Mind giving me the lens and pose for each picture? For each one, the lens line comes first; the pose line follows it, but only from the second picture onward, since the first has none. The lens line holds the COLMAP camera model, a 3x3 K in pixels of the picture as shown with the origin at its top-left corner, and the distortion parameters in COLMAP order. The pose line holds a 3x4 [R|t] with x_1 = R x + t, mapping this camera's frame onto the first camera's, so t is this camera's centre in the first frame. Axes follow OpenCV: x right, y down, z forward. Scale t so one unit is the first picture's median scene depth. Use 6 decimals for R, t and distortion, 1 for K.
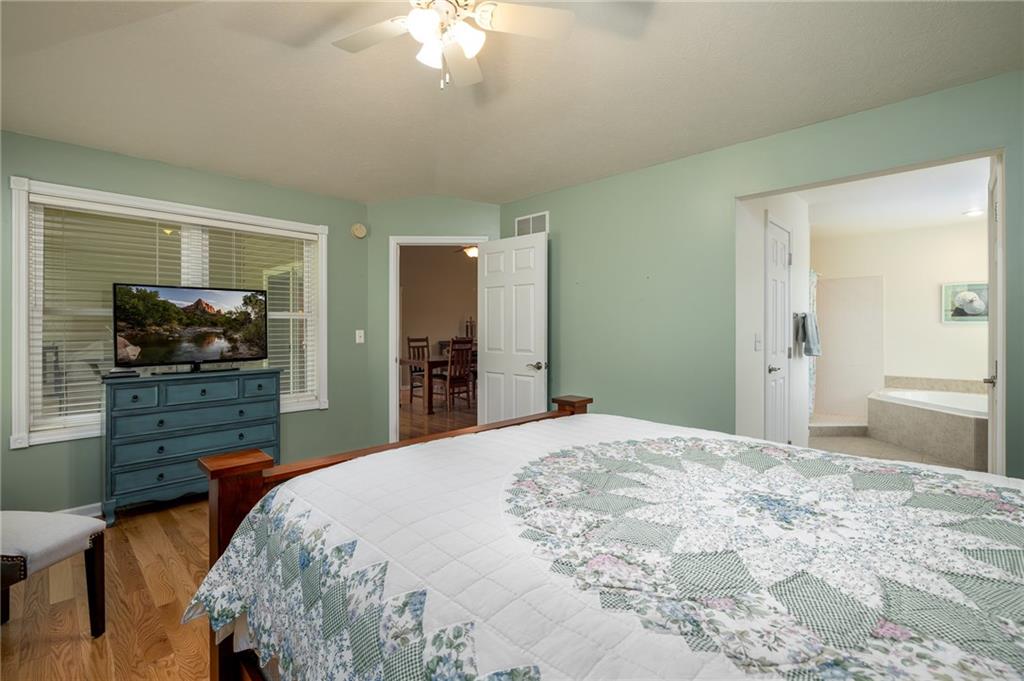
lens RADIAL K [[469.7, 0, 510.3], [0, 469.7, 335.9], [0, 0, 1]] dist [0.001896, 0.000058]
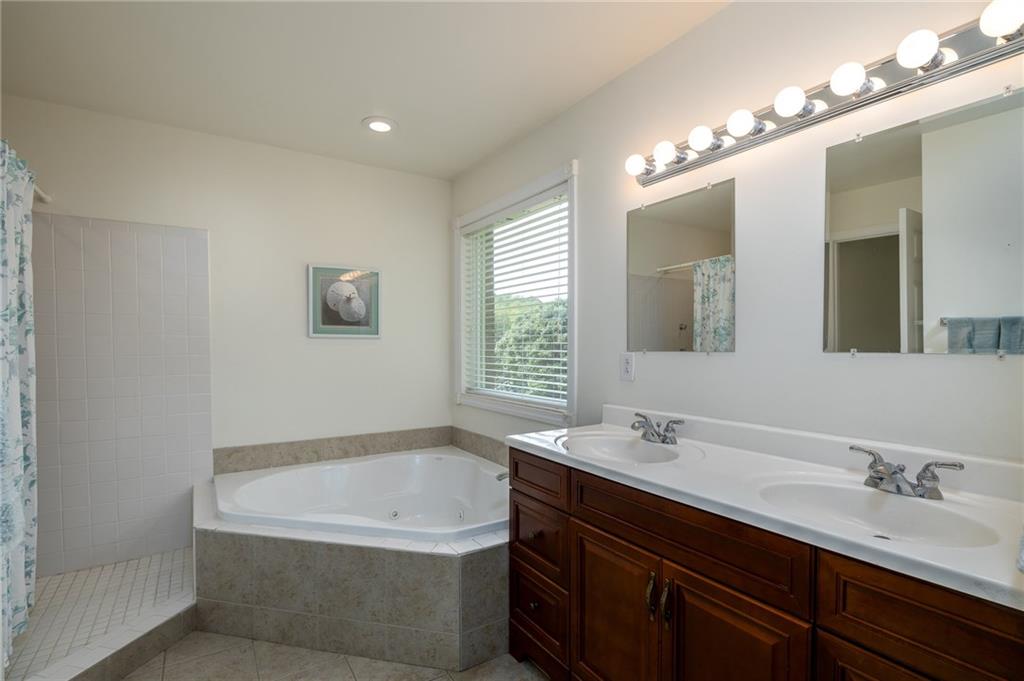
lens RADIAL K [[492.9, 0, 510.7], [0, 492.9, 343.6], [0, 0, 1]] dist [-0.005288, -0.000610]
pose [[0.229230, -0.002434, 0.973369, 0.432555], [0.008613, 0.999963, 0.000472, -0.017560], [-0.973334, 0.008275, 0.229242, 0.662828]]
